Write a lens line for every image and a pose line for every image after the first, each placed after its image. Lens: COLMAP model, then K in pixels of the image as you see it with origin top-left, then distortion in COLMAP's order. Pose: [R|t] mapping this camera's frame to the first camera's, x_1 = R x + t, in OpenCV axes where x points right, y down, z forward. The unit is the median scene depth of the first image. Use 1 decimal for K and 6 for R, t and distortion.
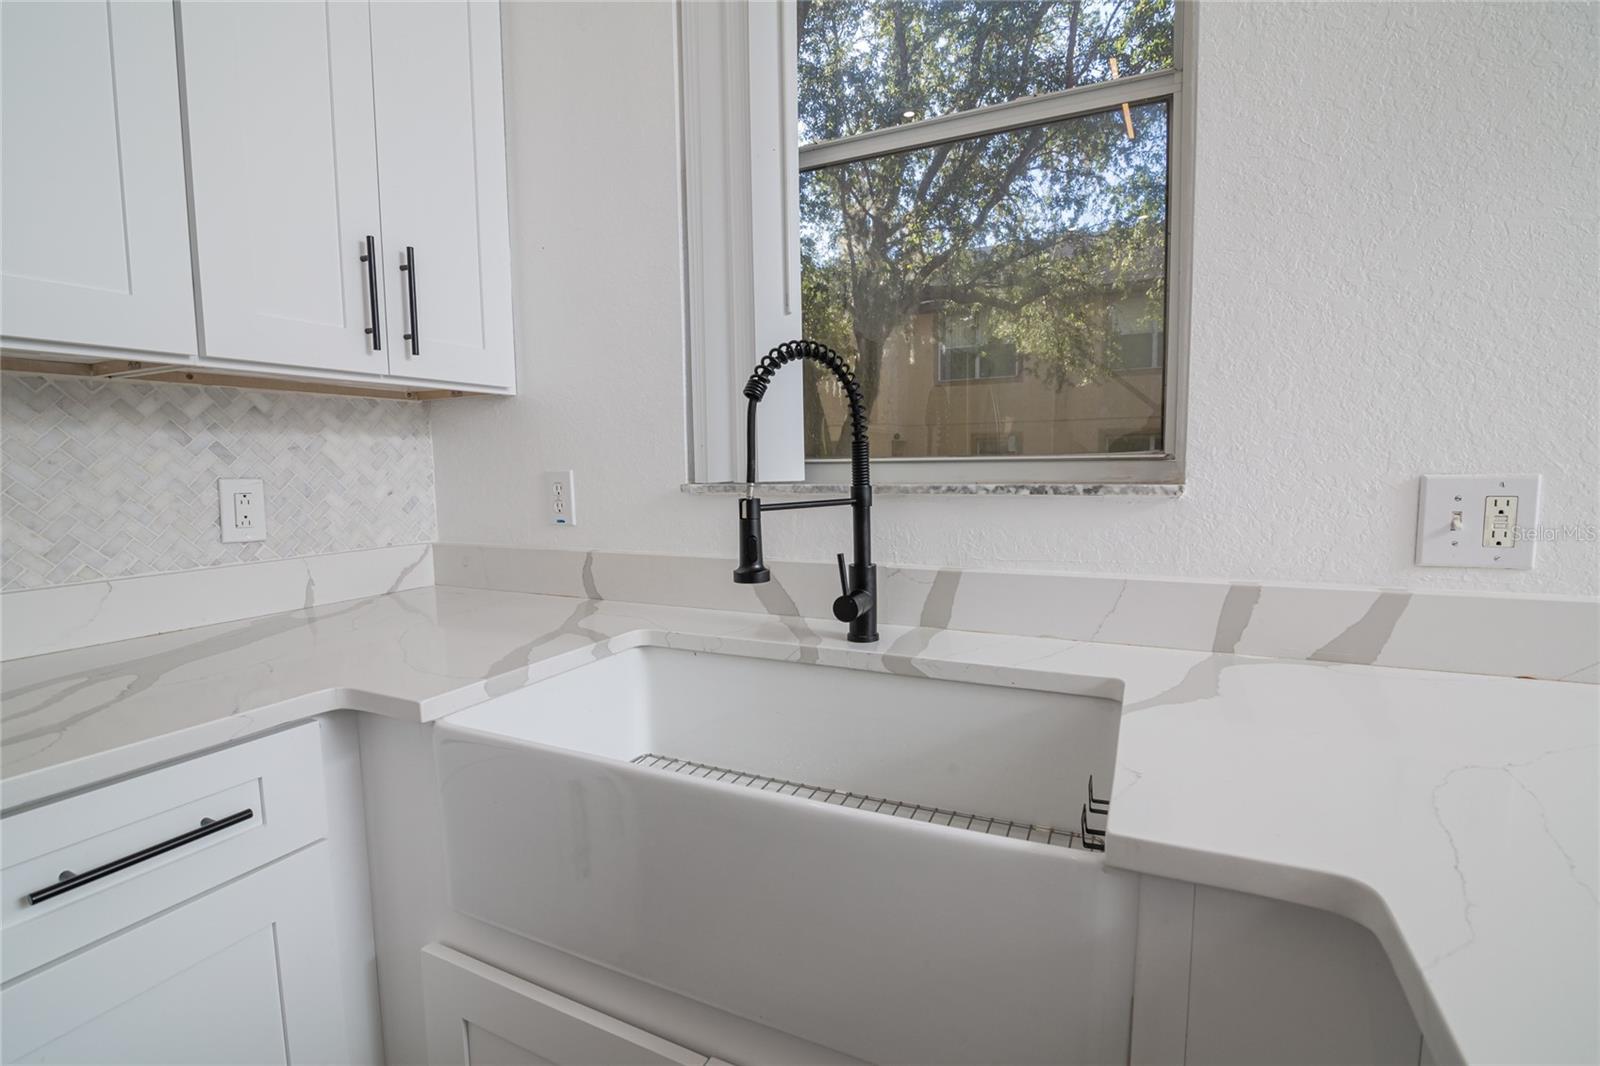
lens RADIAL K [[723.7, 0, 800.0], [0, 723.7, 533.0], [0, 0, 1]] dist [-0.027382, -0.000139]
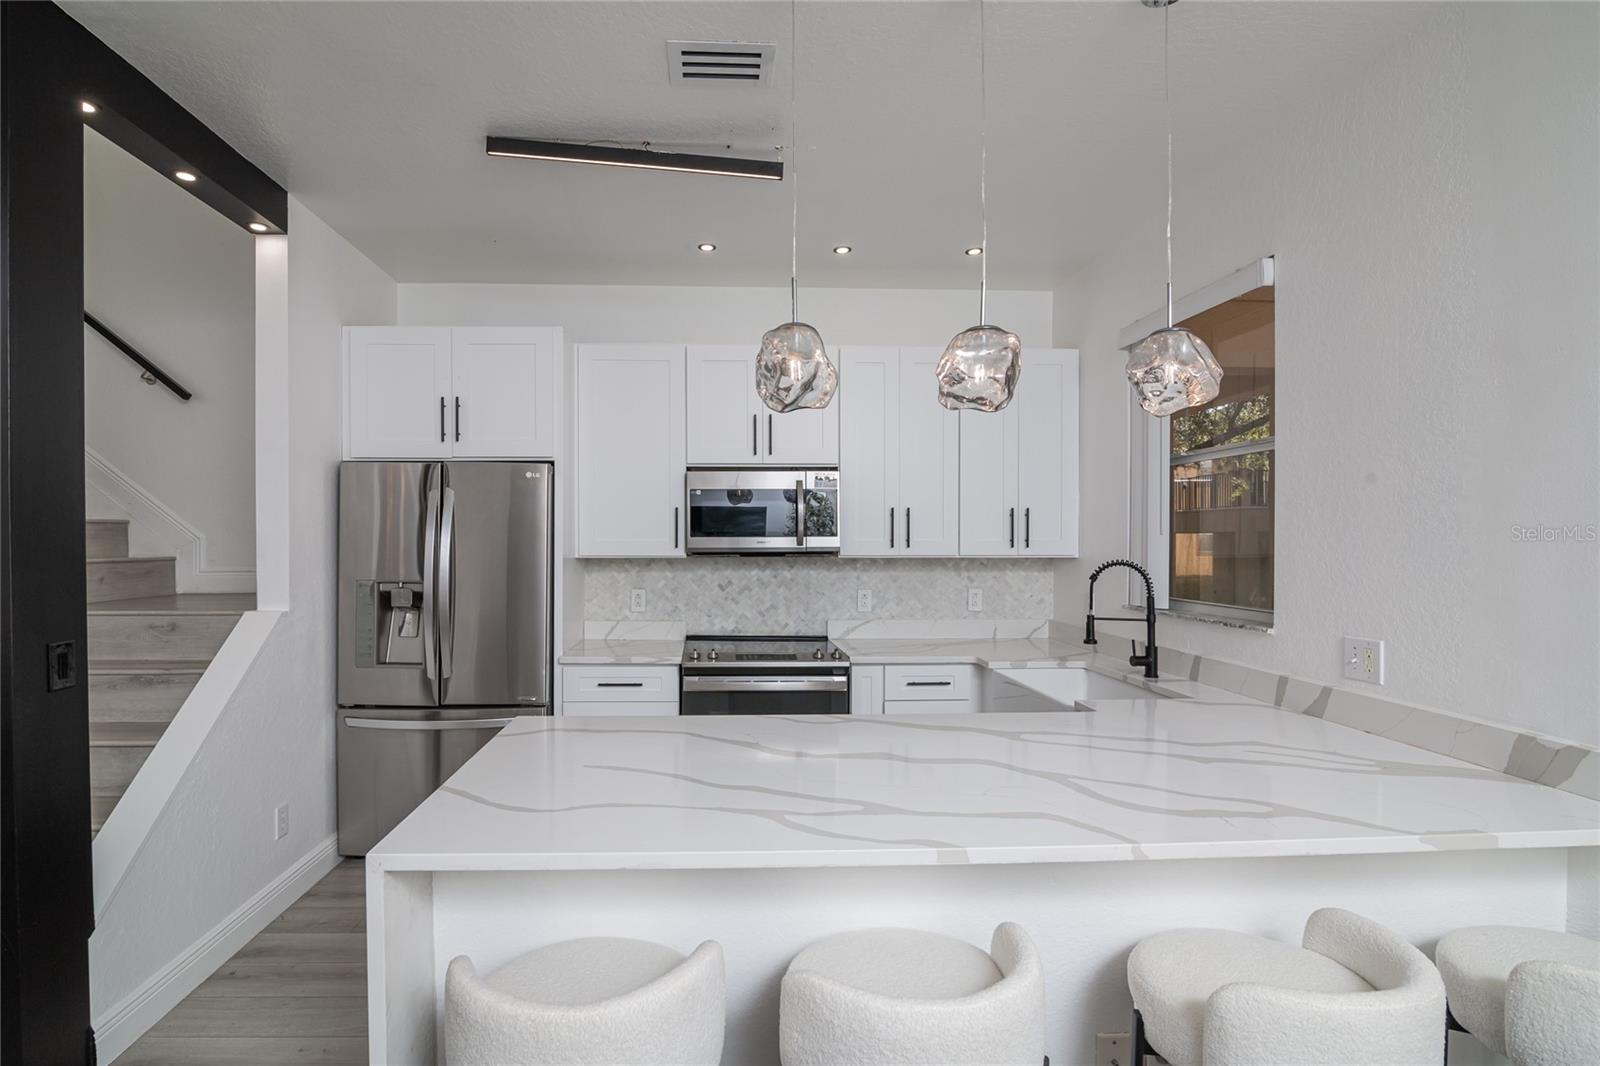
lens RADIAL K [[739.7, 0, 757.7], [0, 739.7, 539.9], [0, 0, 1]] dist [-0.020521, 0.000077]
pose [[0.476343, 0.014846, -0.879134, 1.636532], [-0.093903, 0.994998, -0.034077, -0.104510], [0.874231, 0.098786, 0.475355, -1.386279]]
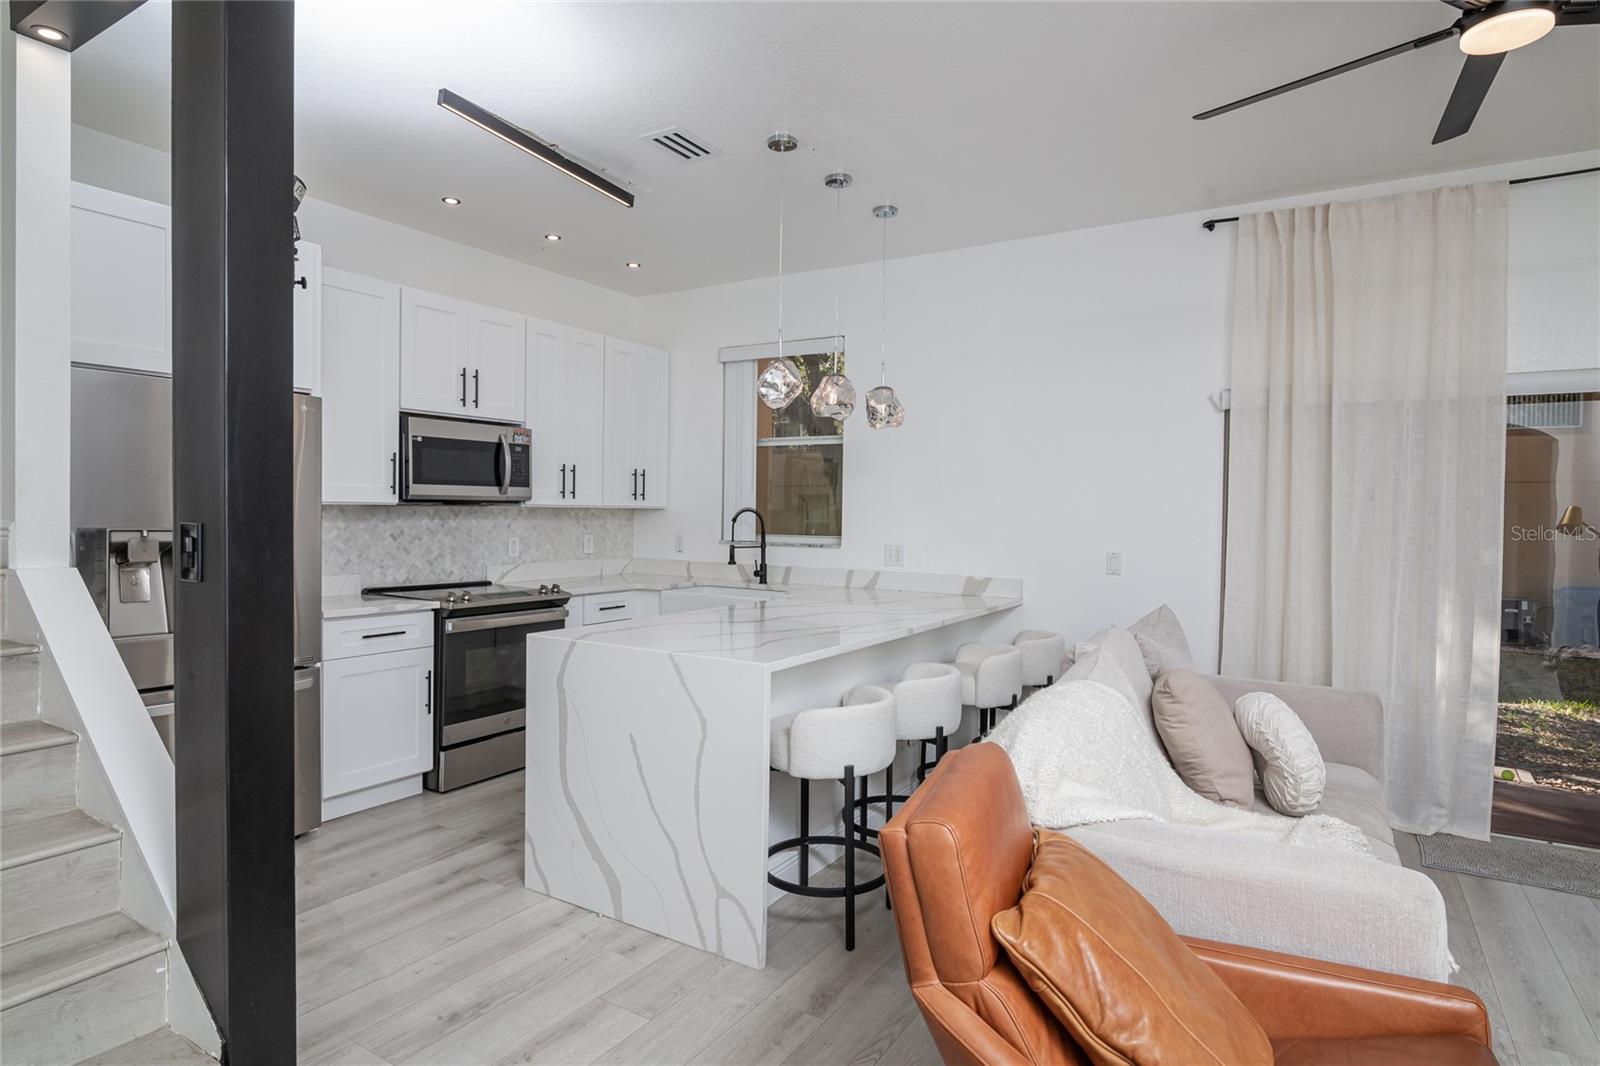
lens RADIAL K [[866.3, 0, 800.0], [0, 866.3, 533.0], [0, 0, 1]] dist [-0.012257, -0.000058]
pose [[0.994126, 0.030720, -0.103780, 0.747242], [-0.037949, 0.996935, -0.068416, 0.189583], [0.101360, 0.071952, 0.992244, -3.525140]]
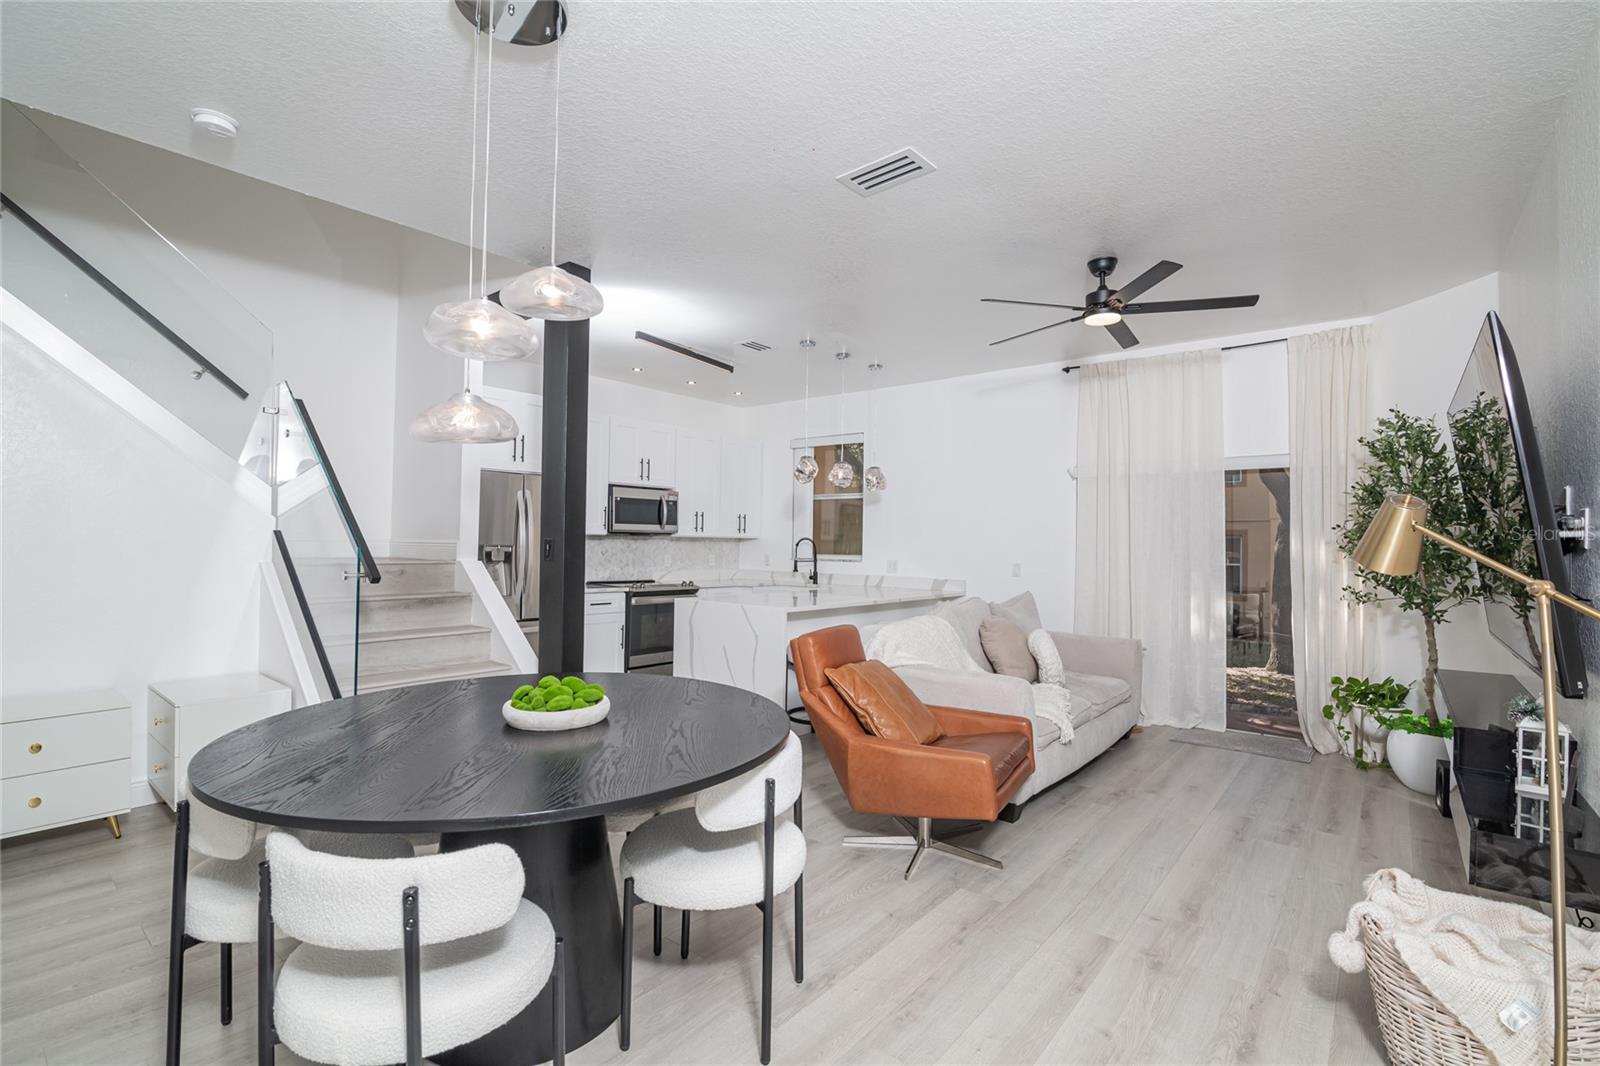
lens RADIAL K [[723.7, 0, 800.0], [0, 723.7, 533.0], [0, 0, 1]] dist [-0.027382, -0.000139]
pose [[0.970854, 0.024934, -0.238369, 1.433057], [-0.051293, 0.993146, -0.105026, 0.374824], [0.234117, 0.114191, 0.965479, -5.079312]]
